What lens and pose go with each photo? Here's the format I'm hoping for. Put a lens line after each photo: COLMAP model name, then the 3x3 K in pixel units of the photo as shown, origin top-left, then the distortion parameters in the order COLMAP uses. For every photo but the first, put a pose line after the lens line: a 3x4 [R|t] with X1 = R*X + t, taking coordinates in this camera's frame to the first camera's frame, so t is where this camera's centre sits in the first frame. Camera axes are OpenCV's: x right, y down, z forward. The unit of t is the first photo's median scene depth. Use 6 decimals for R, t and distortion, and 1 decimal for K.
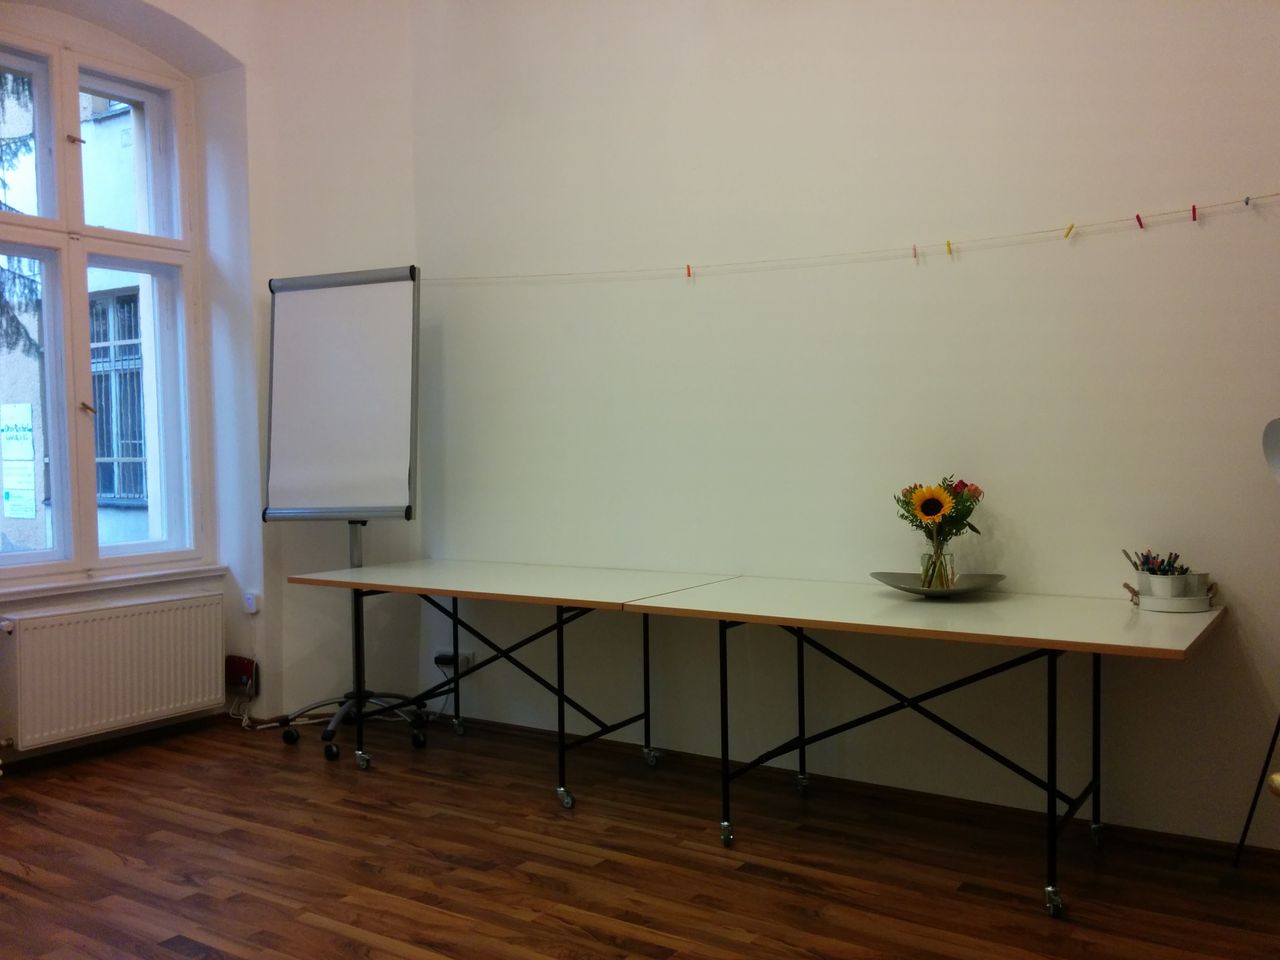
lens RADIAL K [[1115.6, 0, 632.8], [0, 1115.6, 499.2], [0, 0, 1]] dist [0.074854, -0.078081]
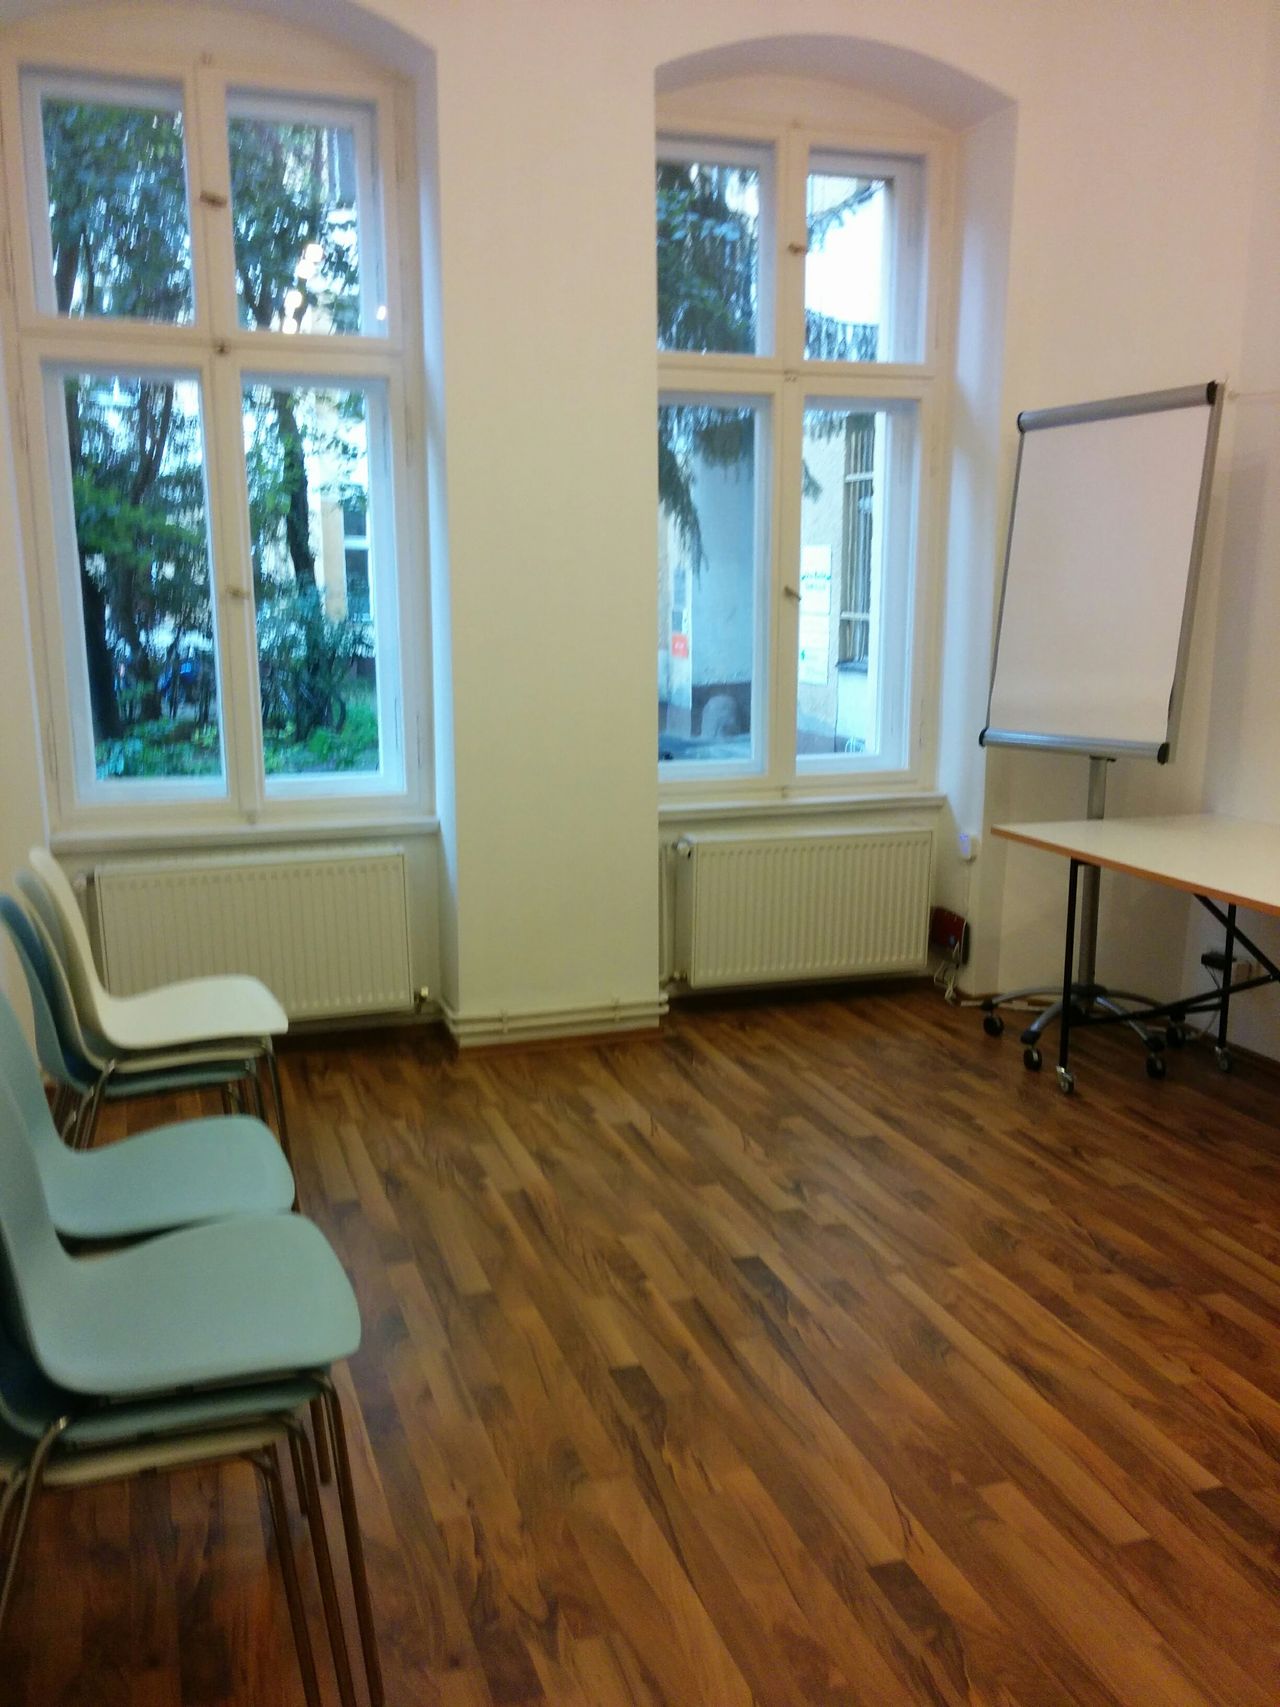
lens RADIAL K [[1487.7, 0, 628.3], [0, 1487.7, 869.3], [0, 0, 1]] dist [0.074854, -0.078081]
pose [[0.785065, 0.131309, -0.605335, 0.118560], [-0.037834, 0.985613, 0.164732, -0.060781], [0.618257, -0.106423, 0.778738, 0.059192]]
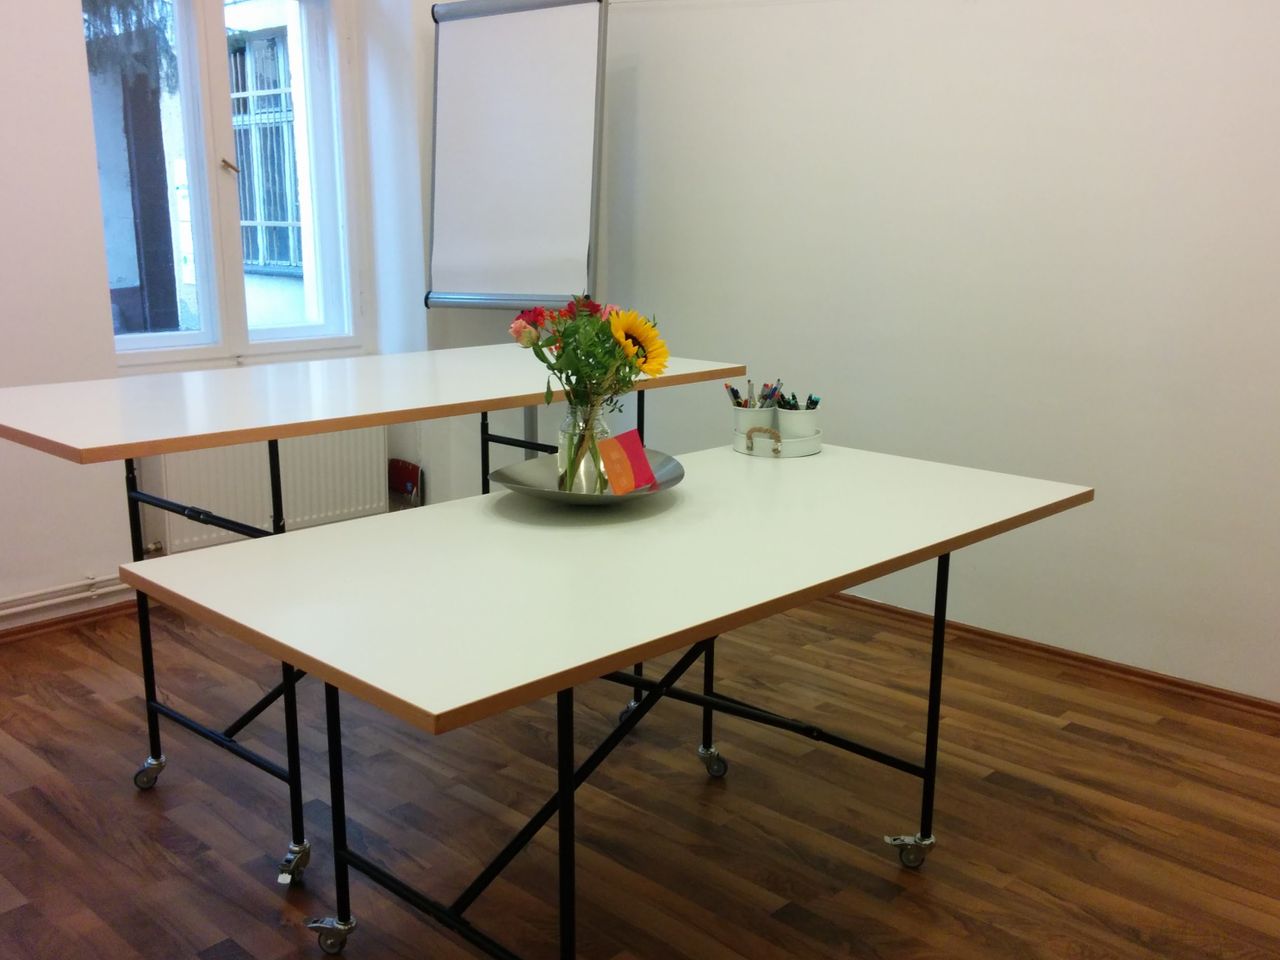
lens RADIAL K [[1210.5, 0, 630.4], [0, 1210.5, 491.1], [0, 0, 1]] dist [0.050742, 0.000000]
pose [[0.983762, 0.056667, -0.170300, -0.013571], [-0.025643, 0.983491, 0.179130, -0.013201], [0.177639, -0.171854, 0.968974, 0.124875]]
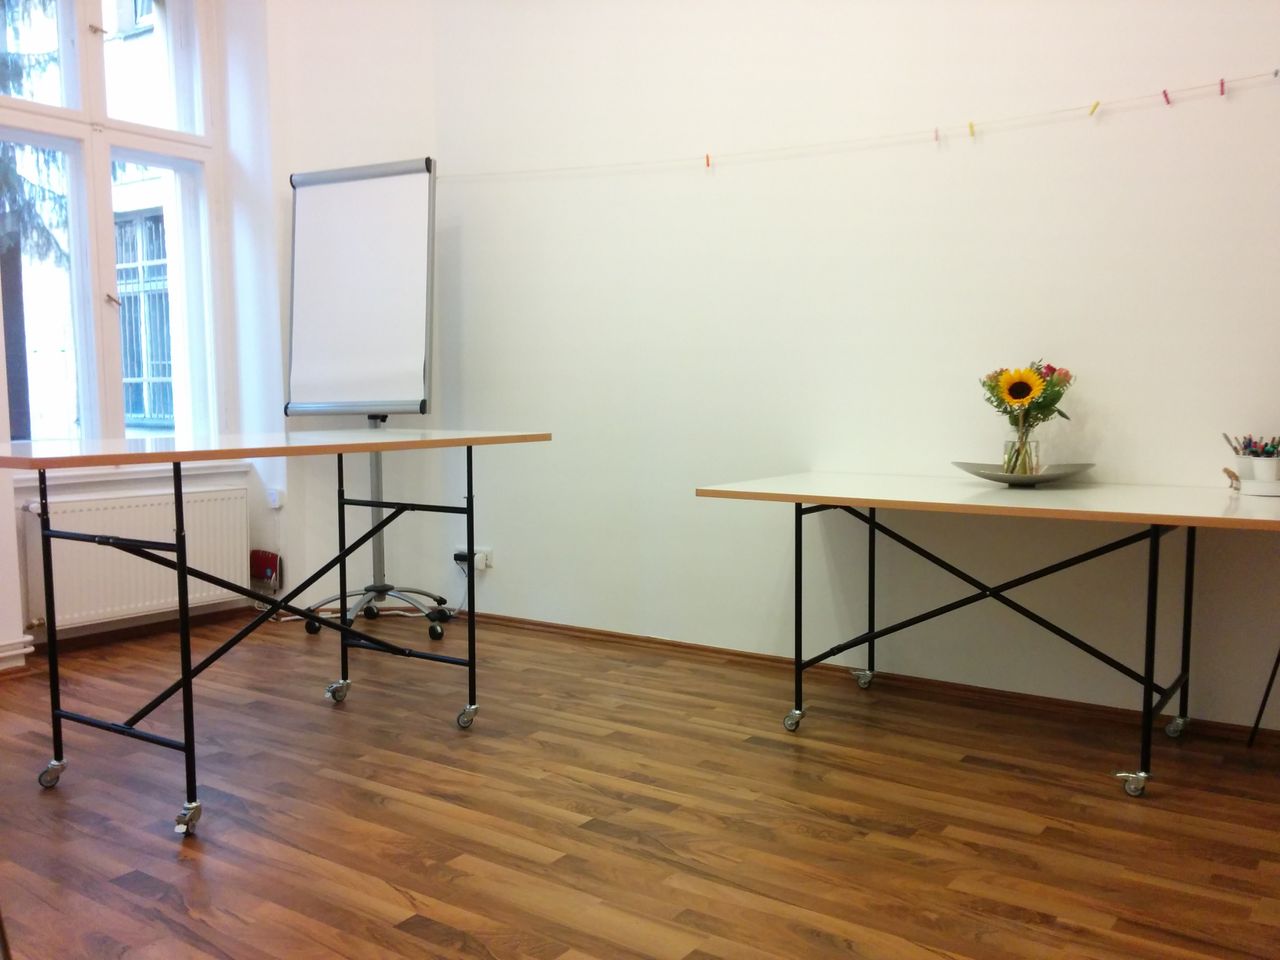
lens RADIAL K [[1115.6, 0, 631.7], [0, 1115.6, 498.2], [0, 0, 1]] dist [0.074854, -0.078081]
pose [[0.999597, 0.011101, -0.026134, 0.011671], [-0.009940, 0.998976, 0.044146, 0.050694], [0.026597, -0.043868, 0.998683, -0.007258]]
